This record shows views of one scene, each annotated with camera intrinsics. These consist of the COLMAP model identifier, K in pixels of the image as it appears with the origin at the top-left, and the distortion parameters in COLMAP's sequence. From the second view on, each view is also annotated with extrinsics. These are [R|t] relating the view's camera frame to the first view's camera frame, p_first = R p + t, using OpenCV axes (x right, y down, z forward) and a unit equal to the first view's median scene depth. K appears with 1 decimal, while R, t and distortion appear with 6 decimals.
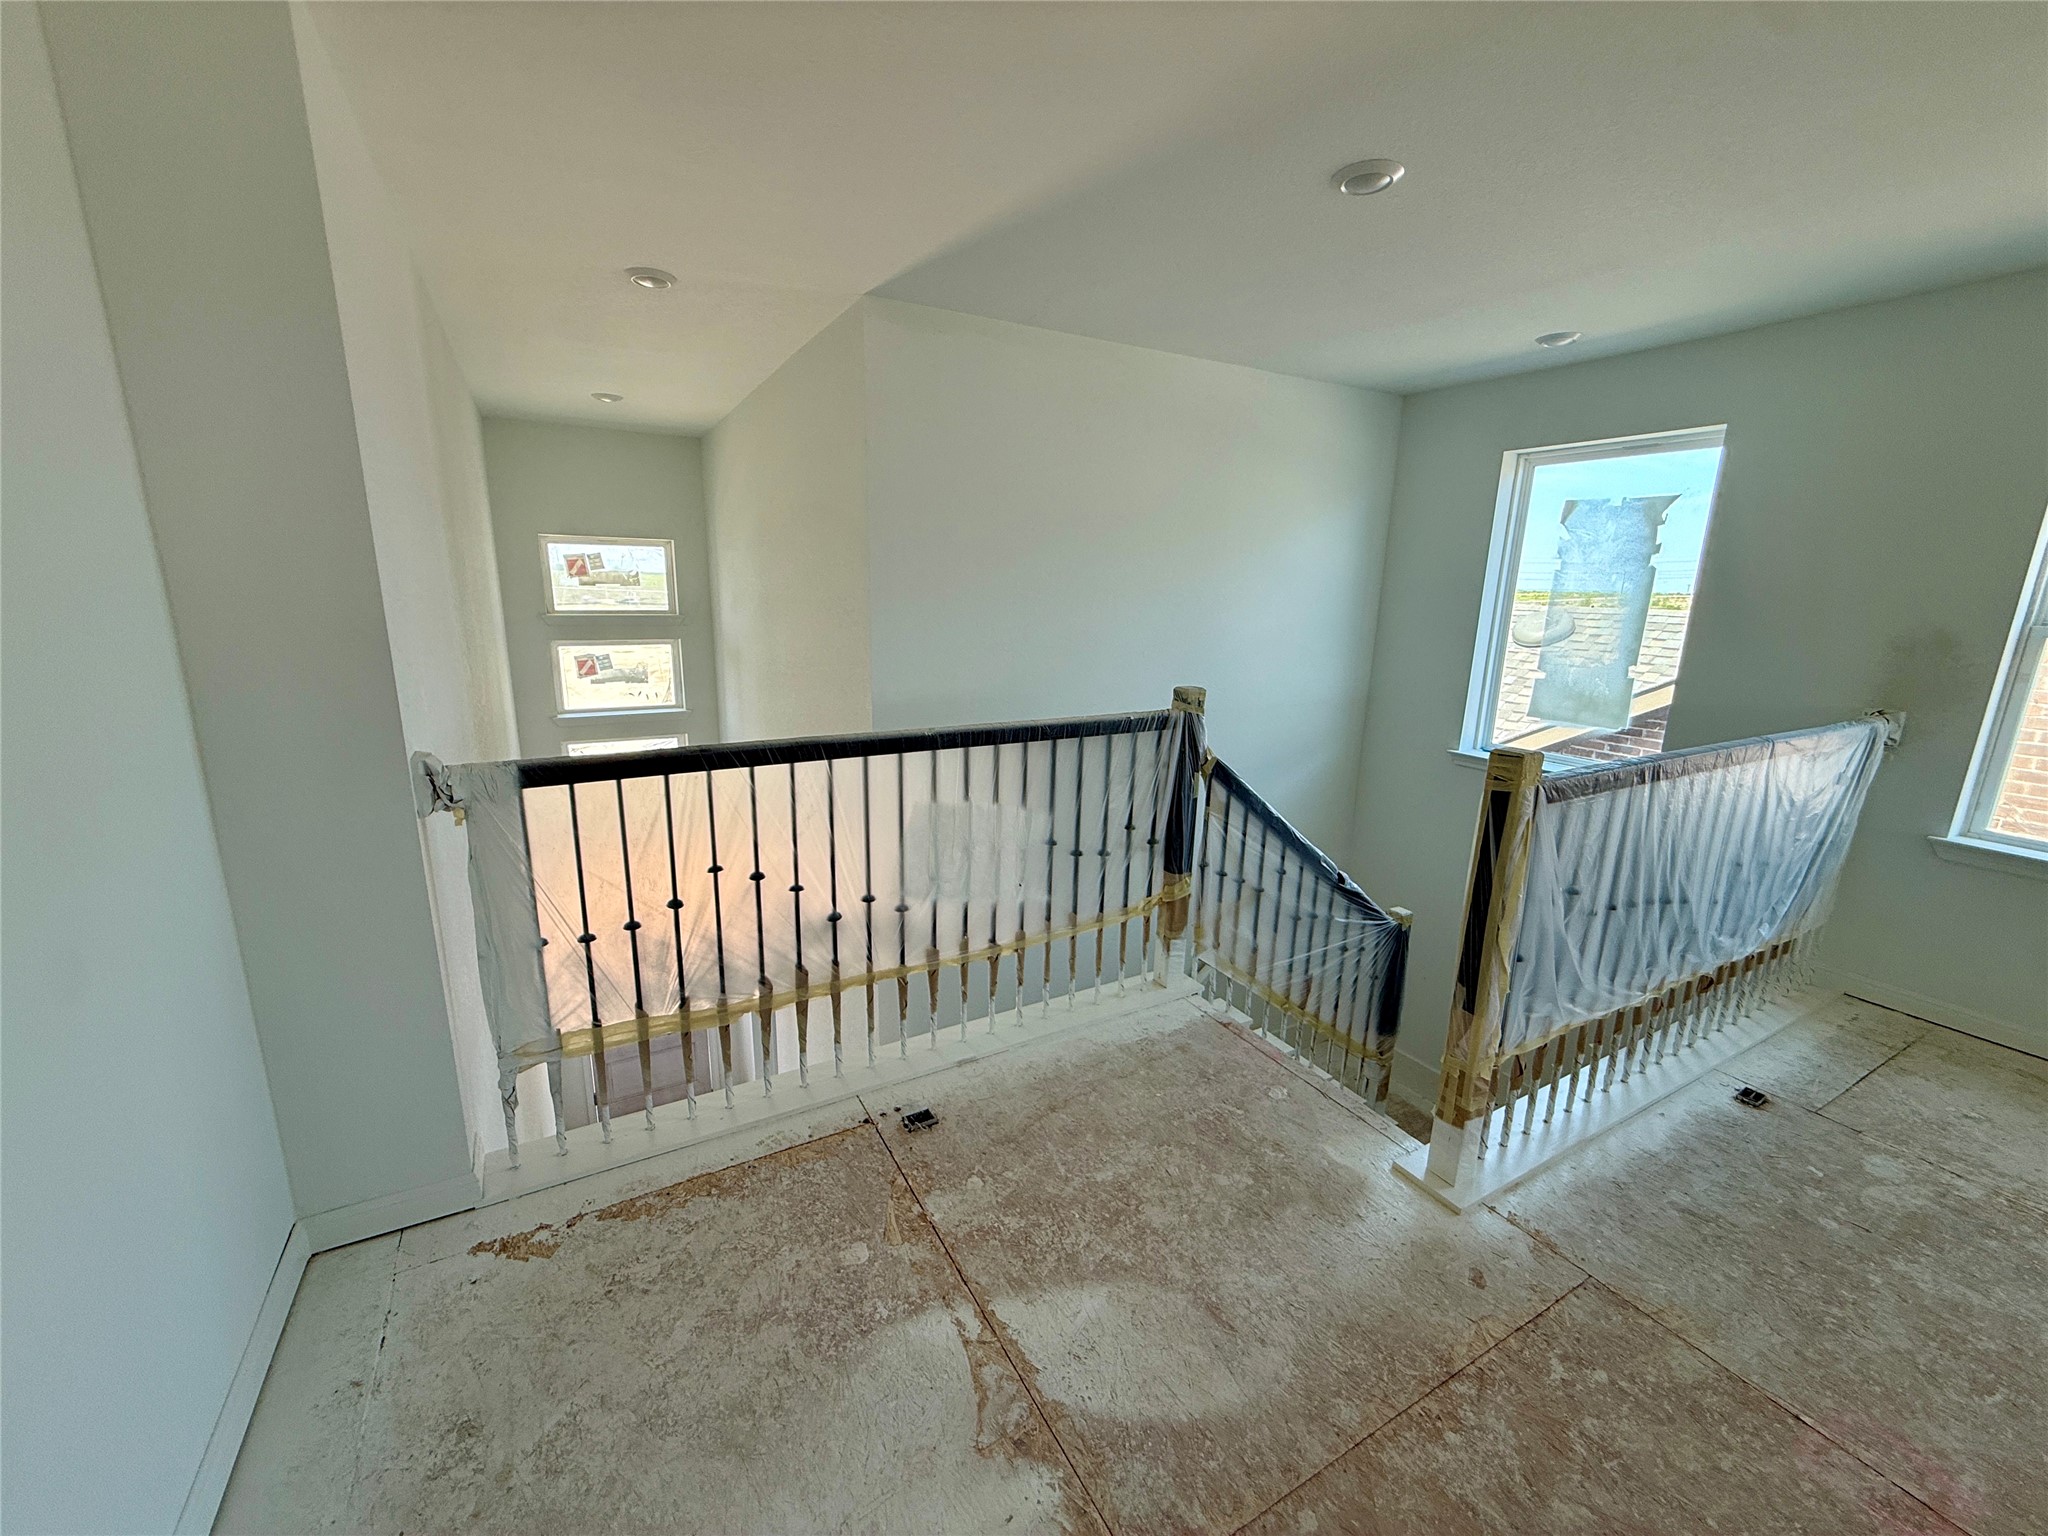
lens RADIAL K [[817.9, 0, 1019.9], [0, 817.9, 767.1], [0, 0, 1]] dist [-0.002735, 0.001112]
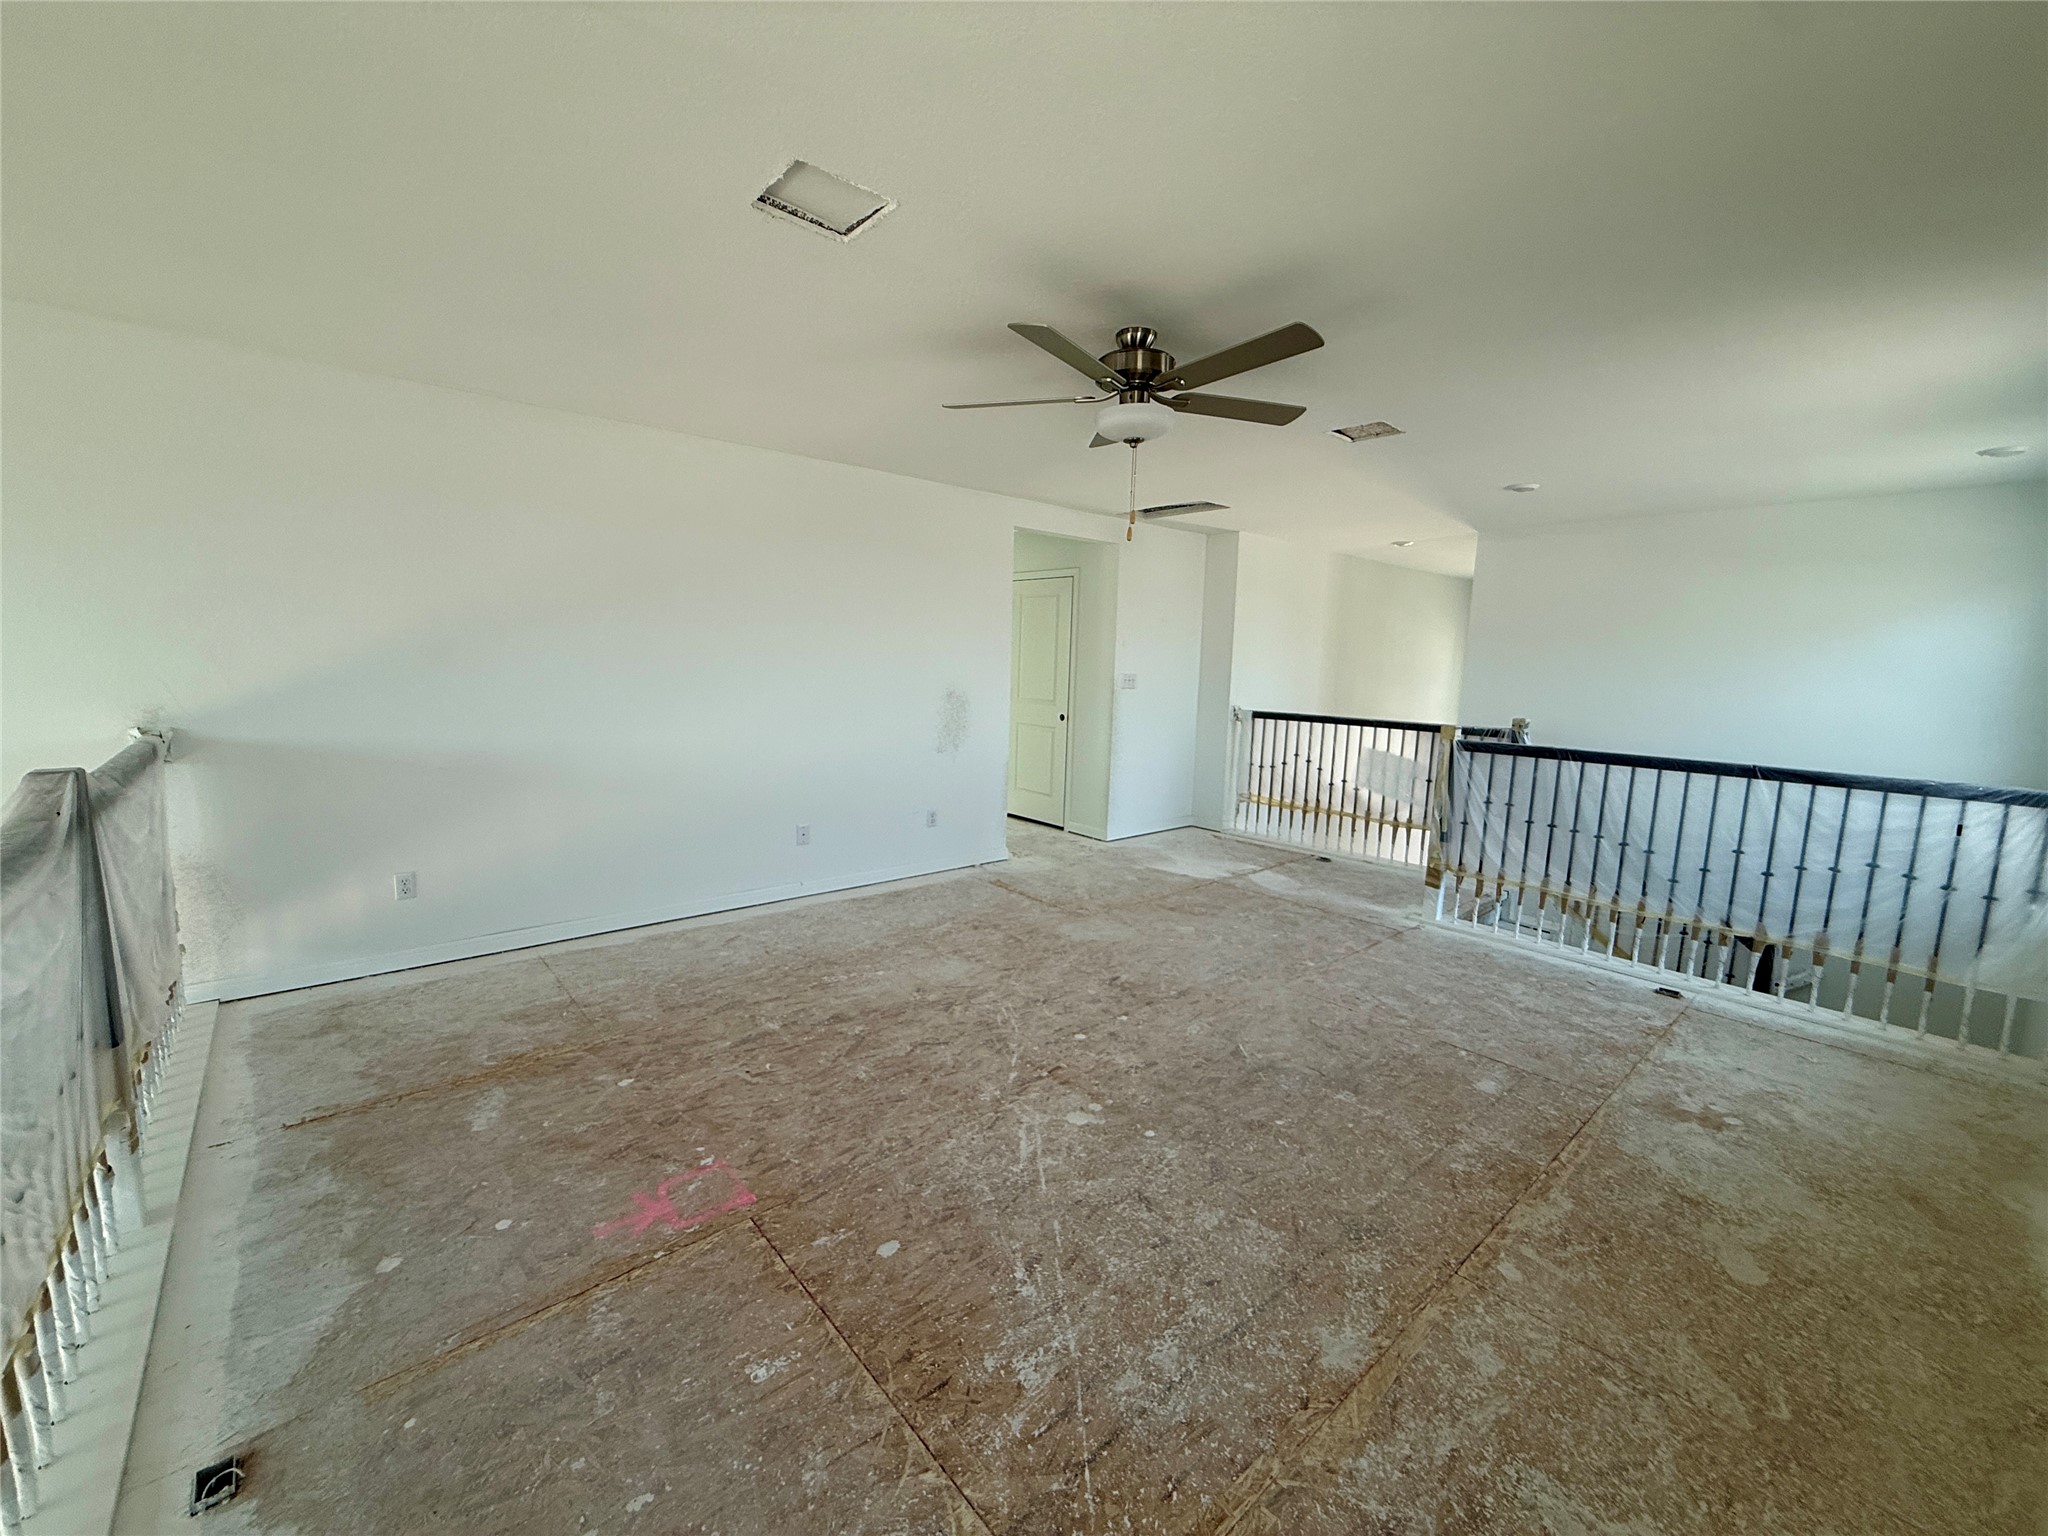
lens RADIAL K [[817.9, 0, 1031.2], [0, 817.9, 771.2], [0, 0, 1]] dist [-0.002735, 0.001112]
pose [[0.219421, 0.119776, -0.968250, 2.699513], [-0.238712, 0.968862, 0.065756, 0.251371], [0.945976, 0.216705, 0.241181, -0.742074]]
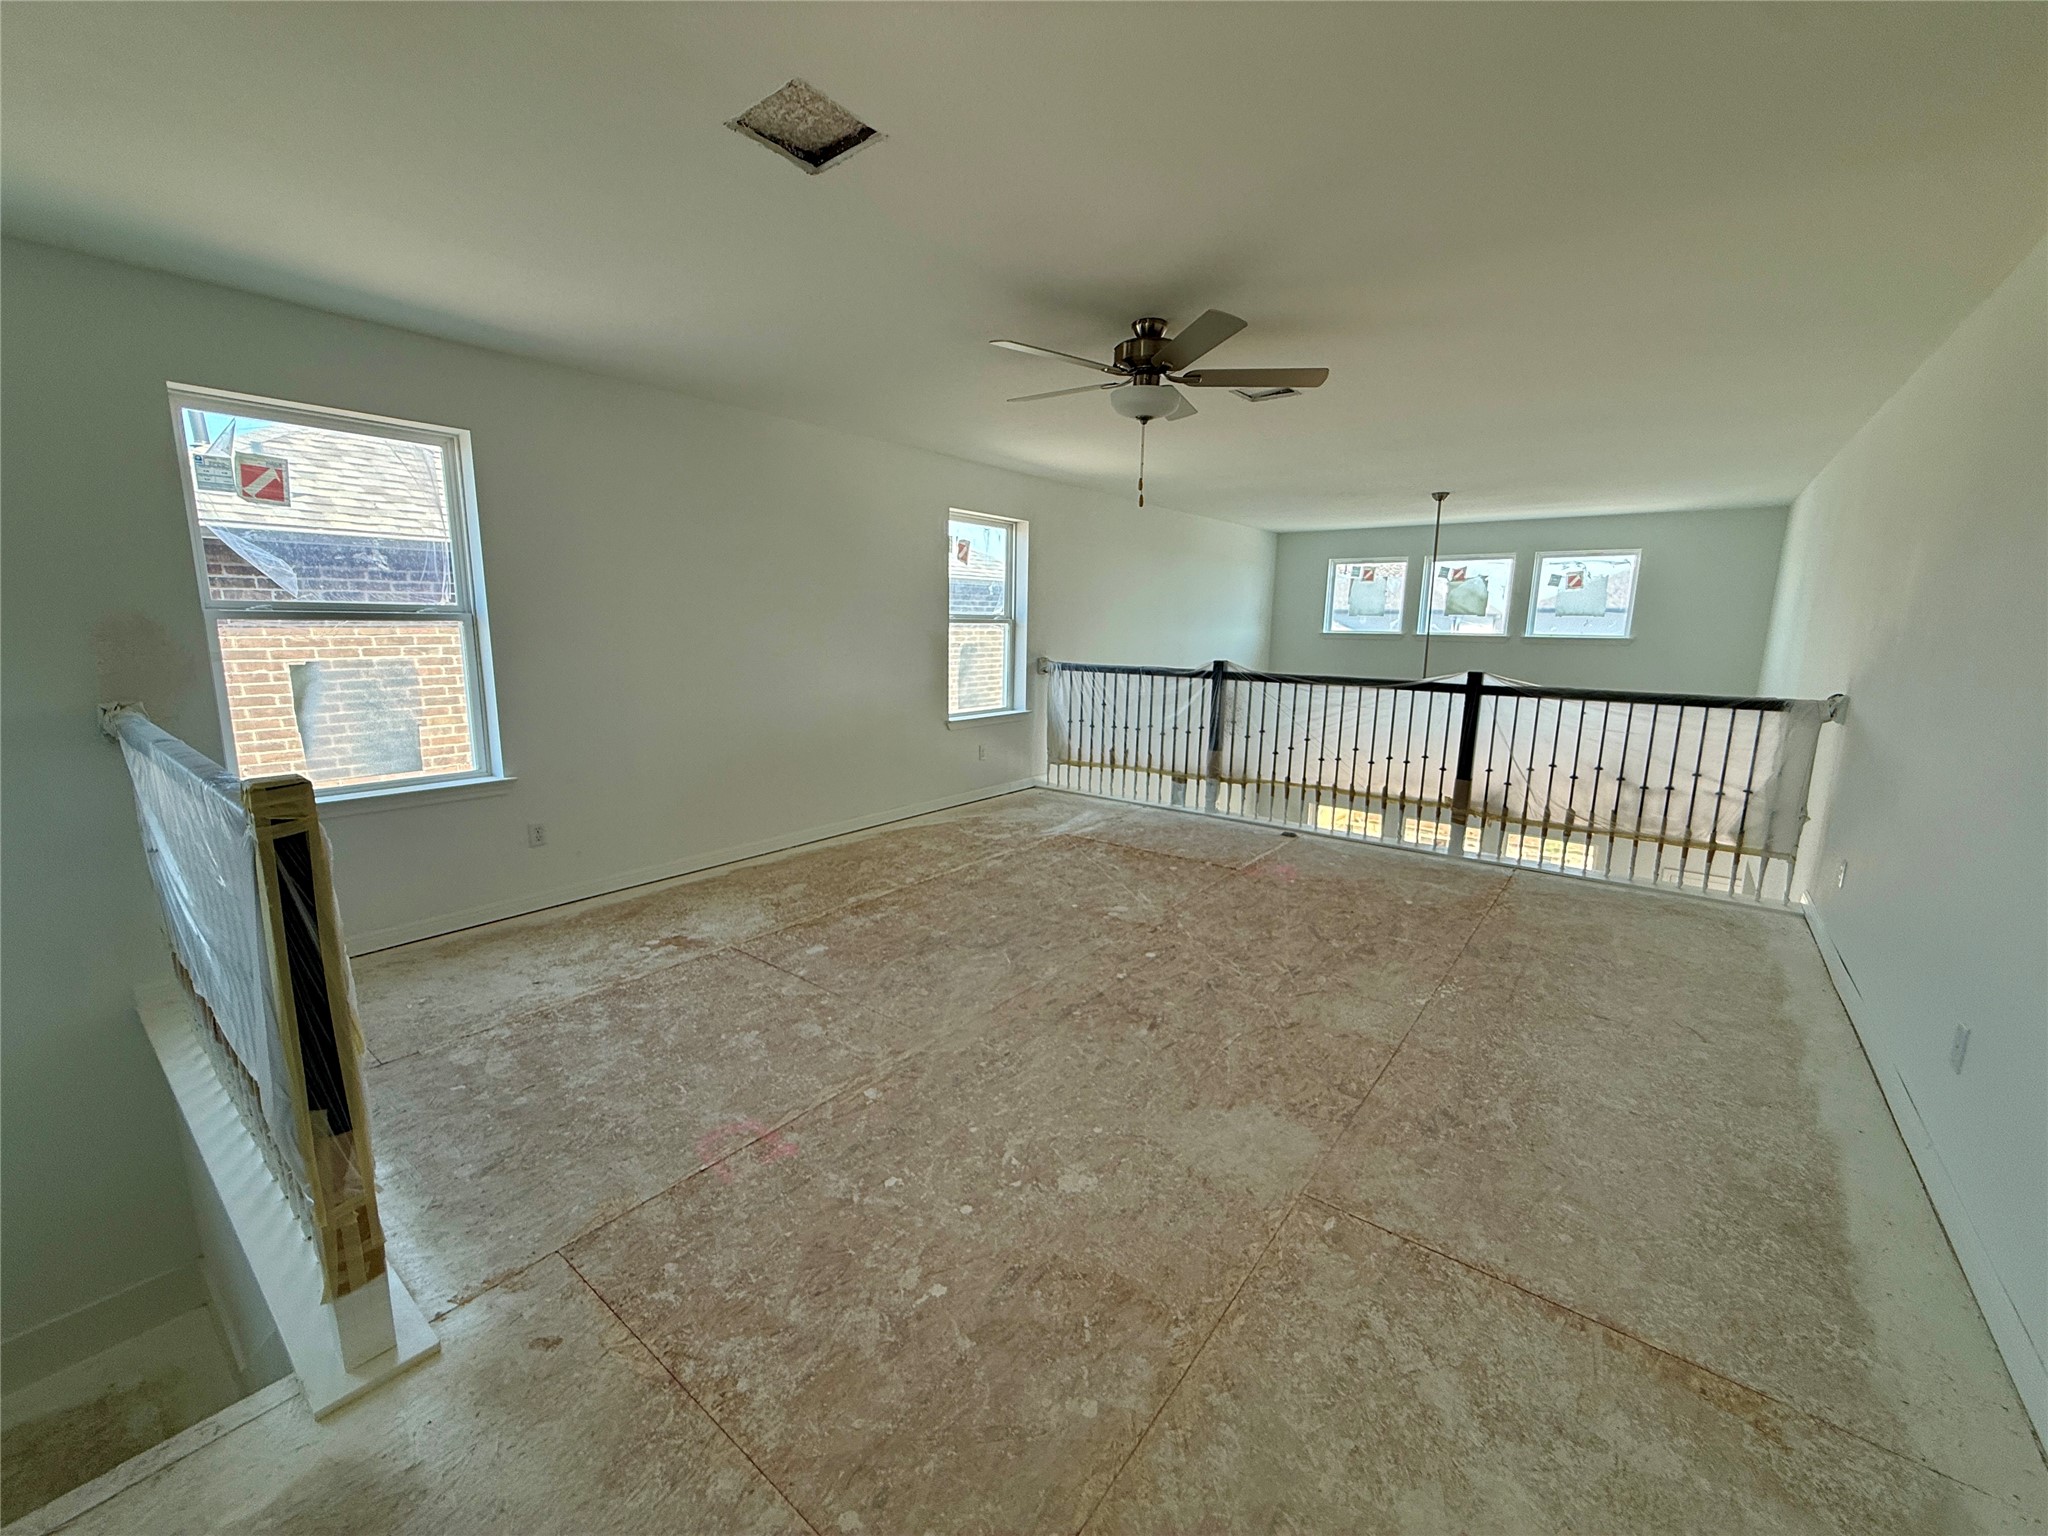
lens RADIAL K [[817.9, 0, 1023.3], [0, 817.9, 764.7], [0, 0, 1]] dist [-0.002735, 0.001112]
pose [[-0.388128, -0.186510, 0.902536, -0.309273], [0.184137, 0.943868, 0.274238, -0.108476], [-0.903023, 0.272629, -0.331998, 0.631062]]
